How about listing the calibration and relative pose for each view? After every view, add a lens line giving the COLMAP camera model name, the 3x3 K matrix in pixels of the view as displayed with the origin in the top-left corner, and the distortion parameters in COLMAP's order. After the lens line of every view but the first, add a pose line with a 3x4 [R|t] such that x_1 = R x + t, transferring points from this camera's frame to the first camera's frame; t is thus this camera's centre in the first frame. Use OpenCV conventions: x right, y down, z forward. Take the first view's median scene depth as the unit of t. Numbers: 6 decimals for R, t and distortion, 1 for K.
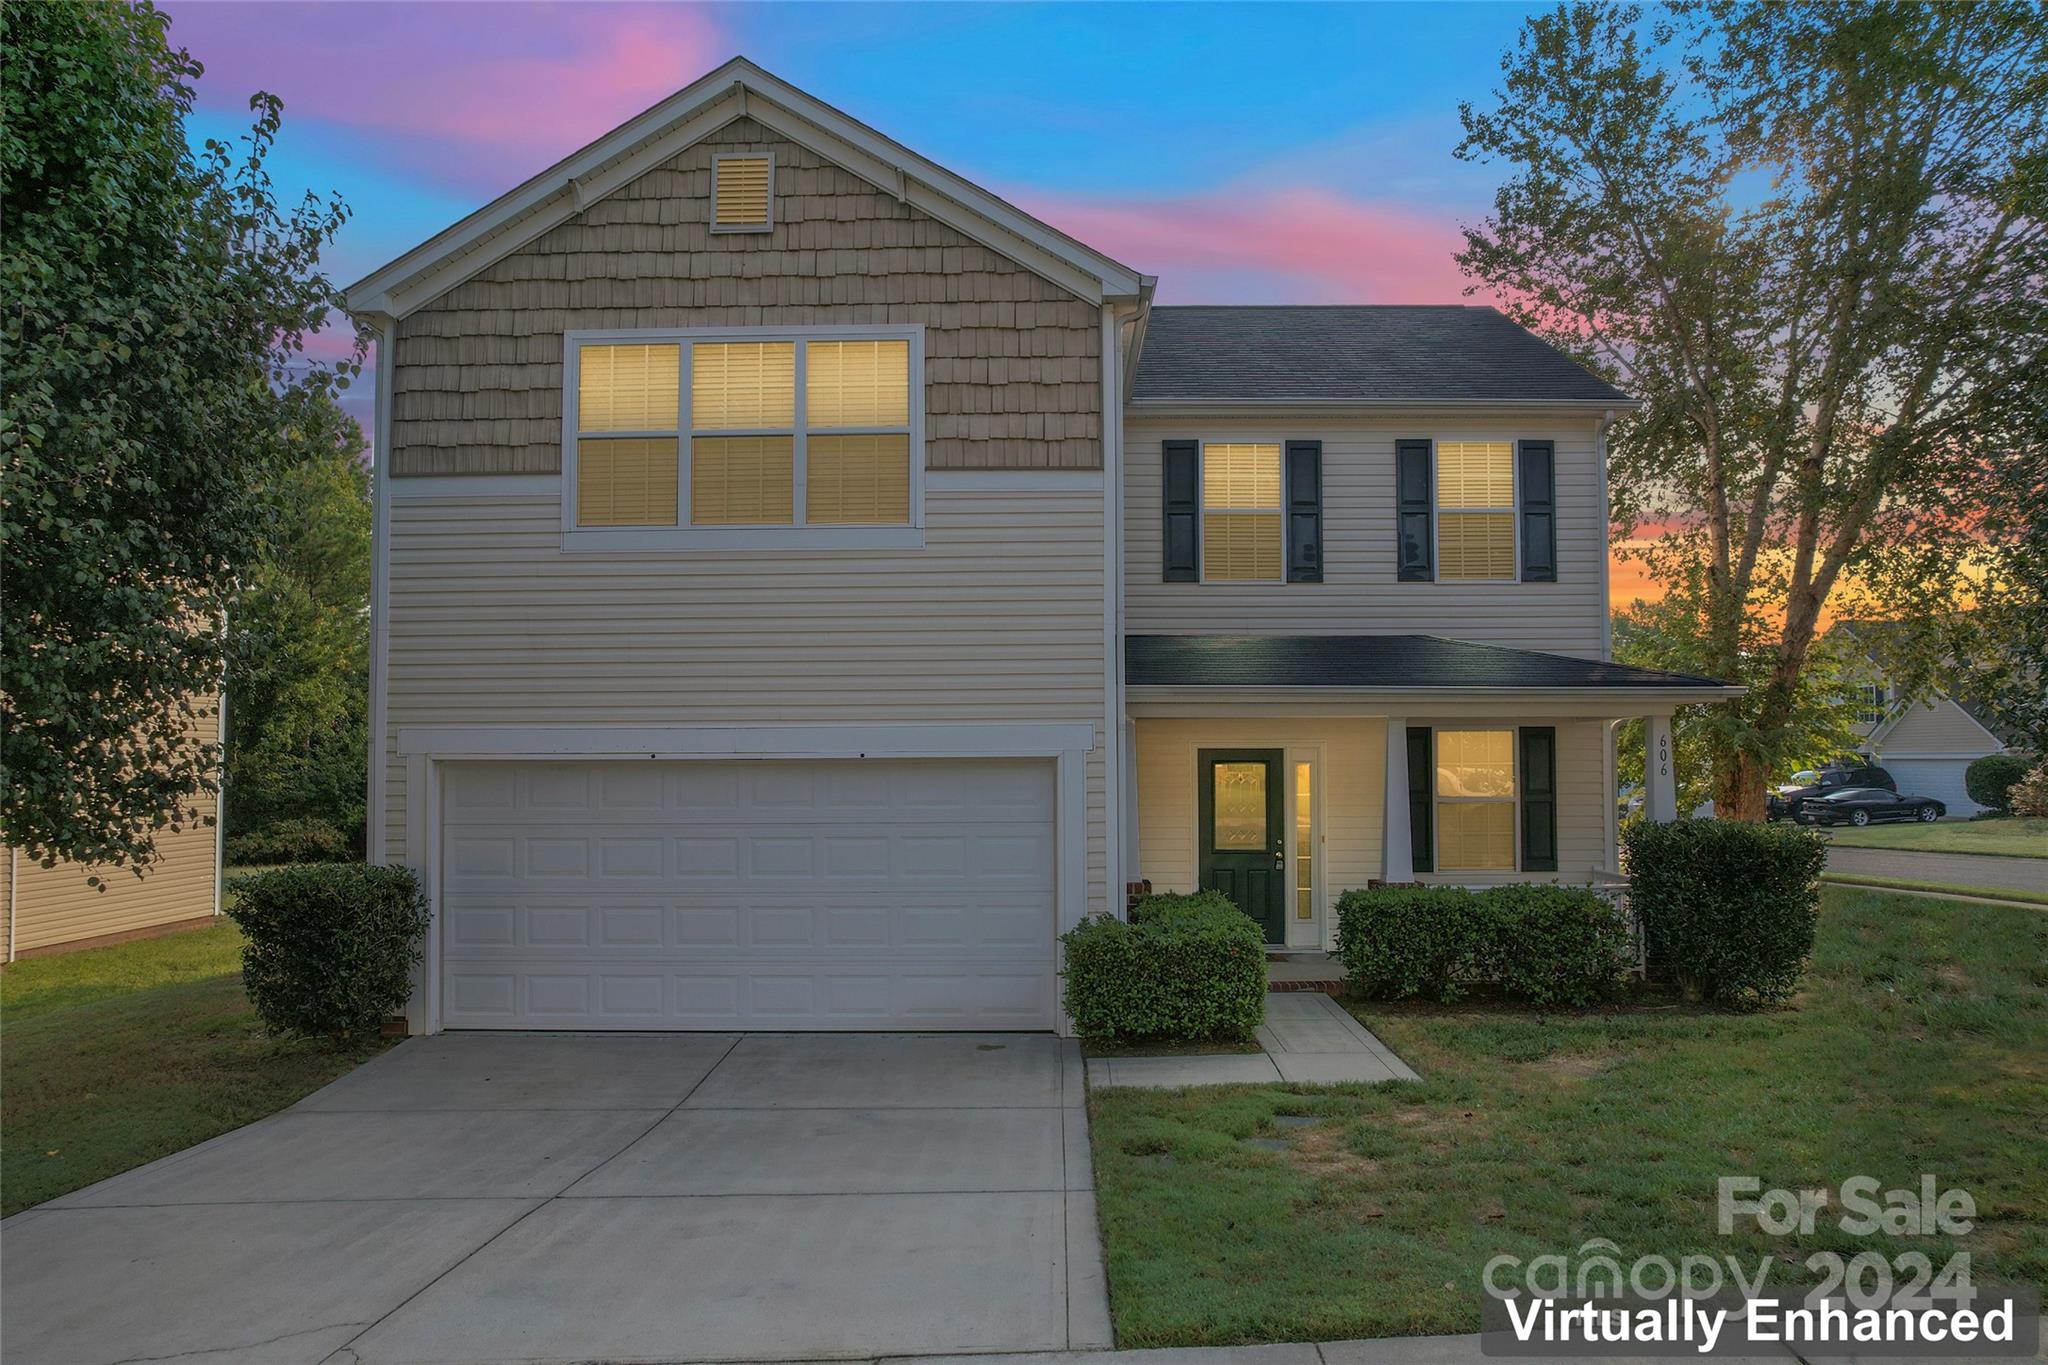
lens RADIAL K [[1316.6, 0, 1024.0], [0, 1316.6, 682.5], [0, 0, 1]] dist [-0.080992, 0.064813]
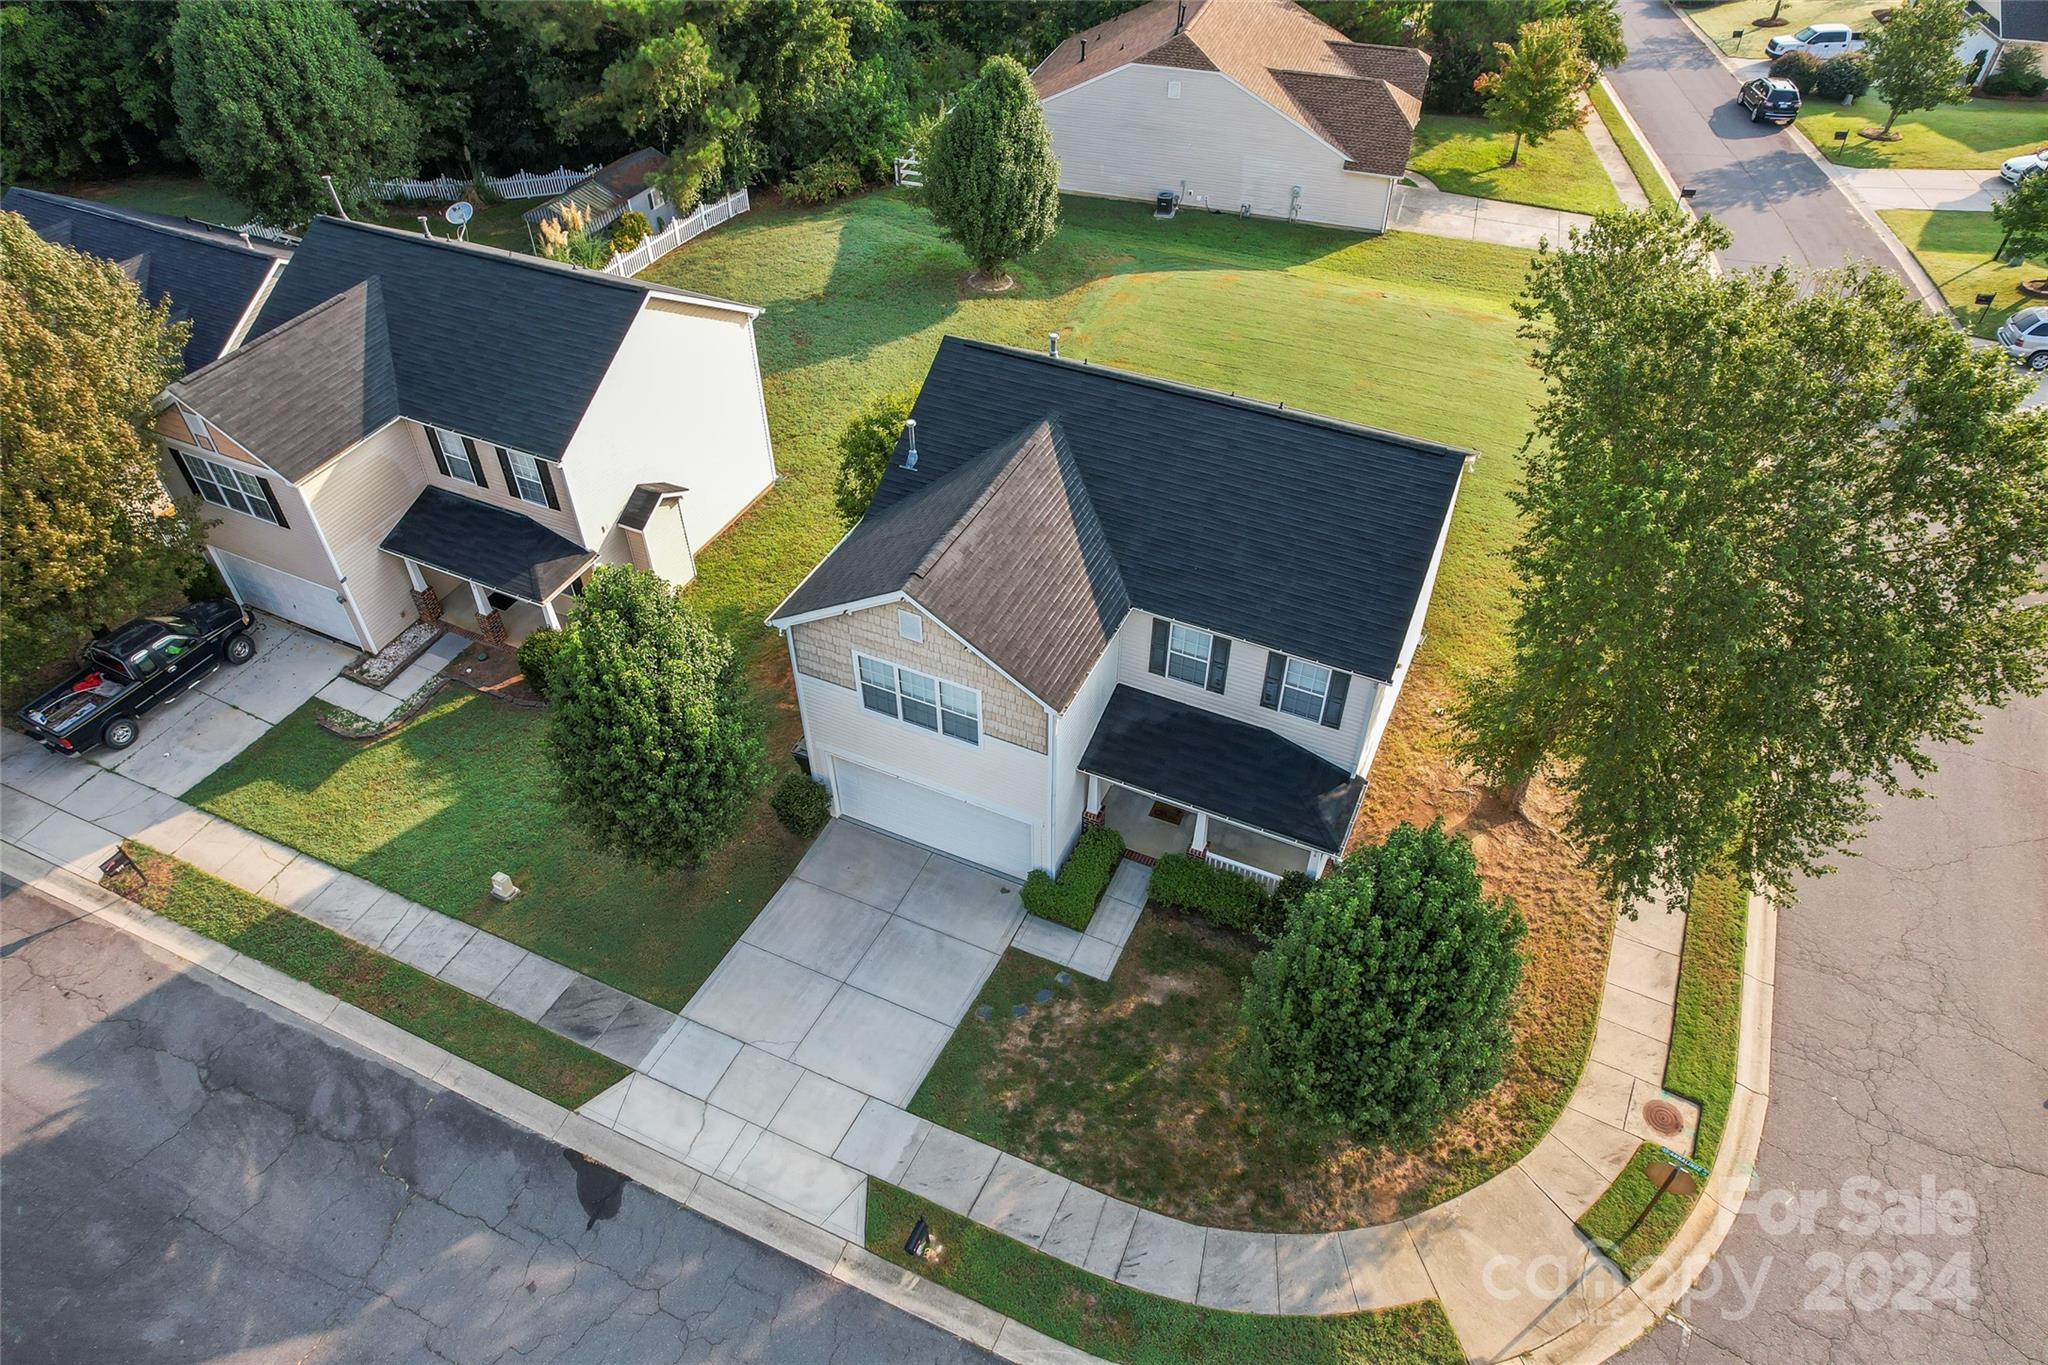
lens RADIAL K [[1341.5, 0, 1028.0], [0, 1341.5, 743.7], [0, 0, 1]] dist [-0.079286, 0.069305]
pose [[0.912945, 0.278084, -0.298665, 0.769588], [0.024265, 0.693587, 0.719965, -1.983761], [0.407360, -0.664535, 0.626459, -0.587810]]
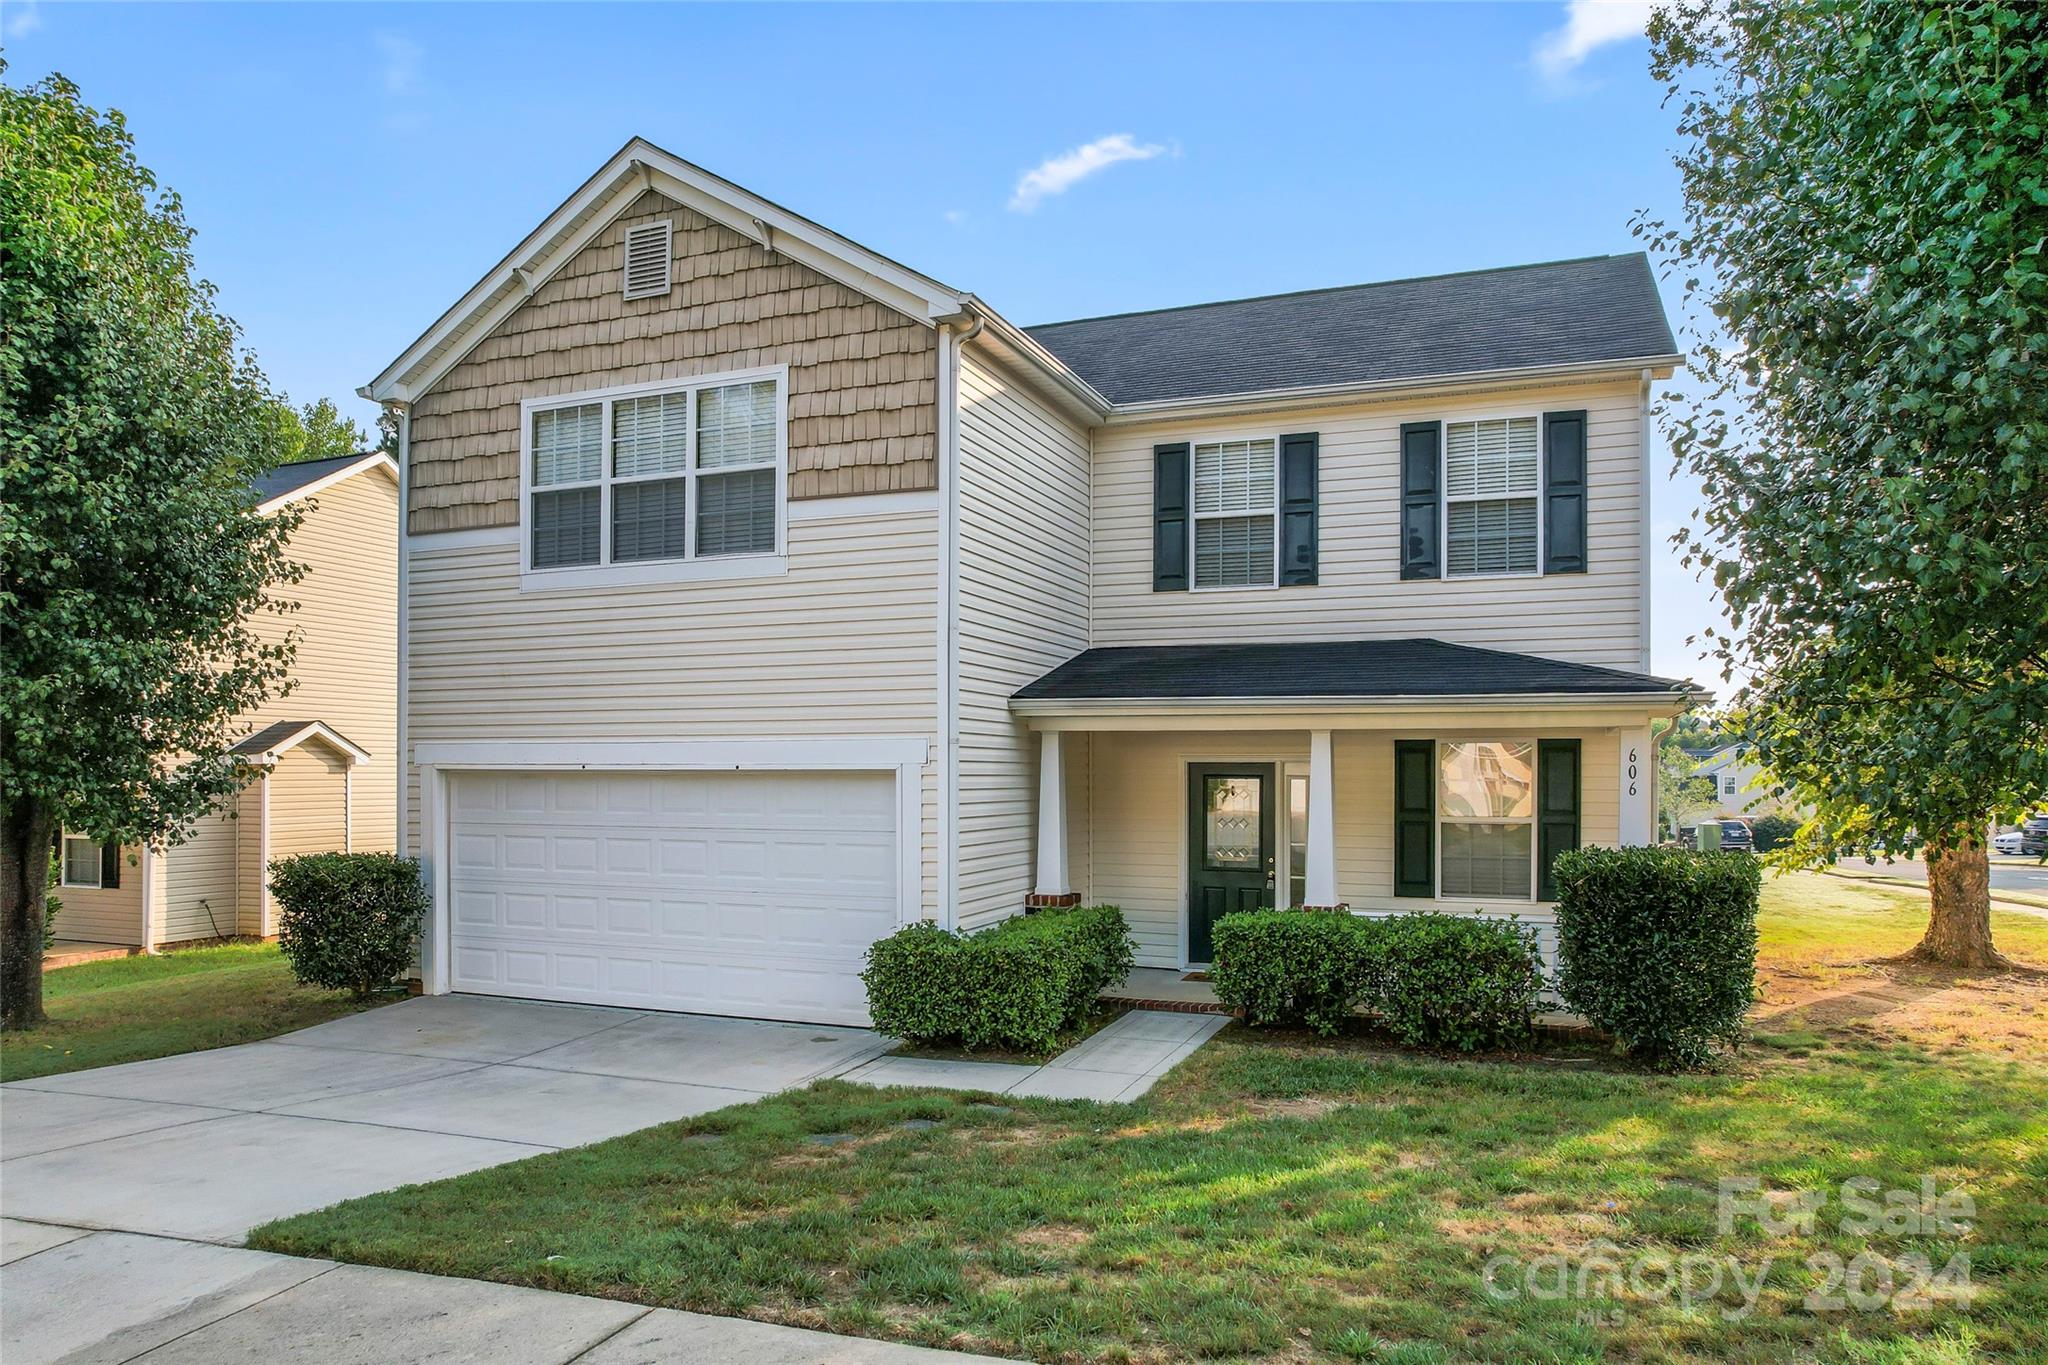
lens RADIAL K [[1341.5, 0, 1028.0], [0, 1341.5, 743.7], [0, 0, 1]] dist [-0.079286, 0.069305]
pose [[0.935730, -0.001375, -0.352713, 0.485685], [0.014495, 0.999297, 0.034561, 0.001110], [0.352418, -0.037452, 0.935093, 0.043030]]
